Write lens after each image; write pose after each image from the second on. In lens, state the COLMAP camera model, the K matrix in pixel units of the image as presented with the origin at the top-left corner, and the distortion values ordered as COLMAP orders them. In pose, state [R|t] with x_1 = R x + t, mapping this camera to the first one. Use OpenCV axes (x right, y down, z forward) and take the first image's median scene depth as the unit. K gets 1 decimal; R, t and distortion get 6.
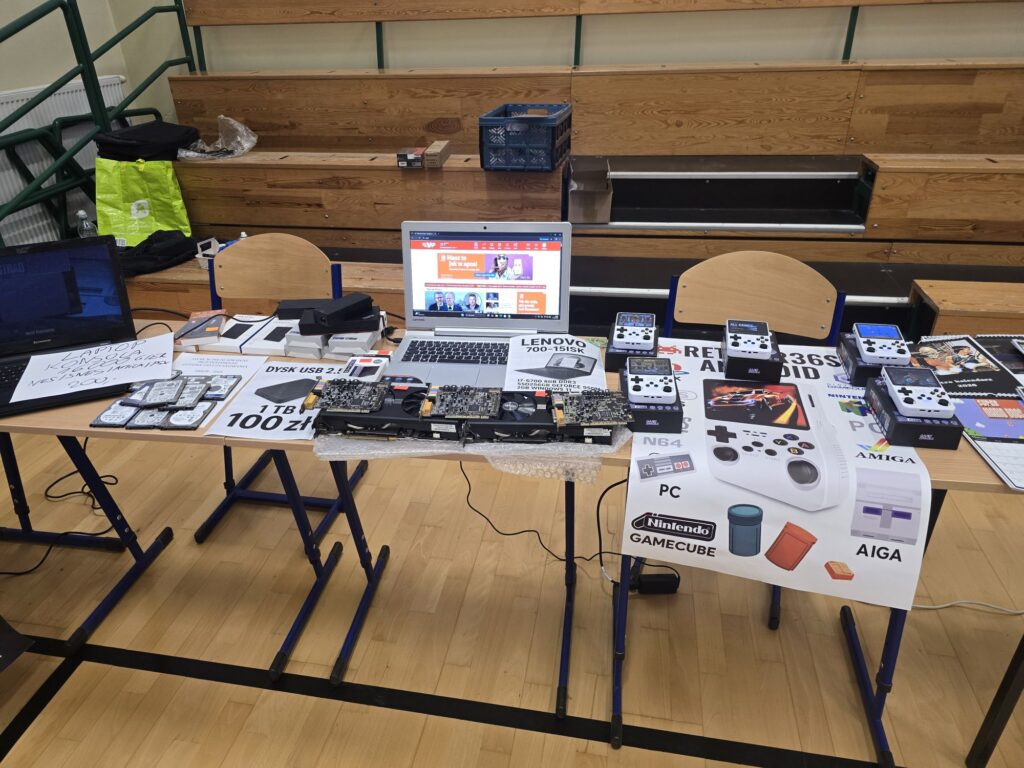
lens RADIAL K [[694.1, 0, 511.5], [0, 694.1, 373.1], [0, 0, 1]] dist [0.048258, -0.043354]
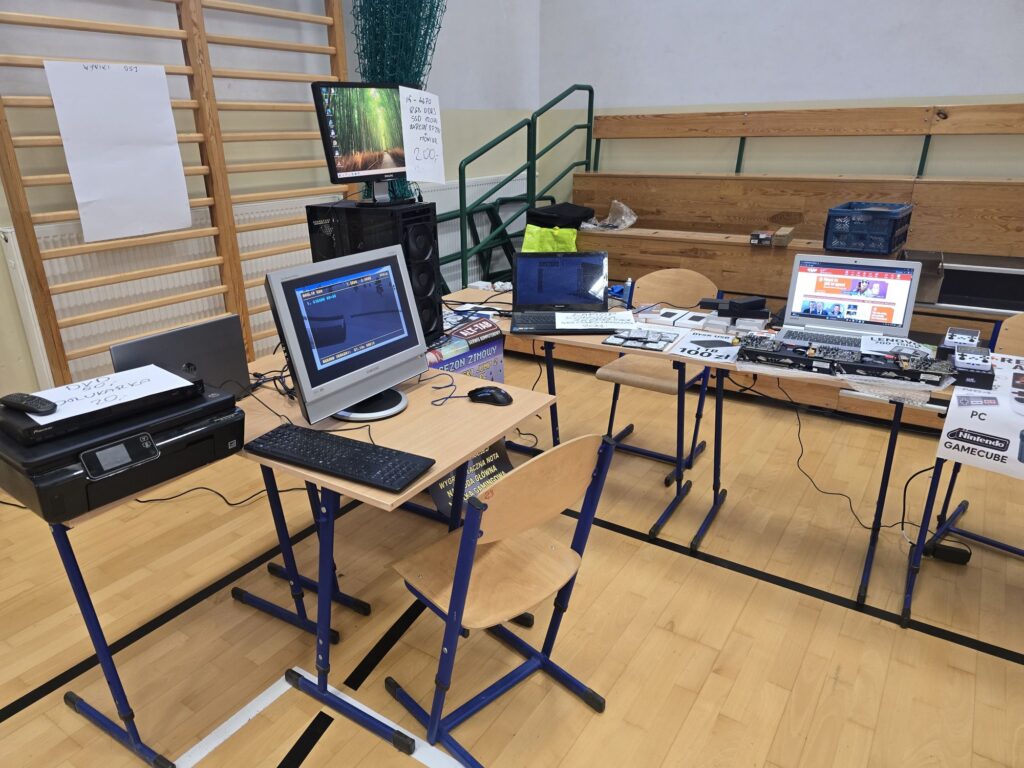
lens RADIAL K [[698.5, 0, 493.5], [0, 698.5, 380.6], [0, 0, 1]] dist [0.039783, -0.048974]
pose [[0.911561, 0.151627, -0.382185, -0.099604], [-0.201106, 0.975166, -0.092780, 0.260356], [0.358626, 0.161435, 0.919416, -0.491738]]
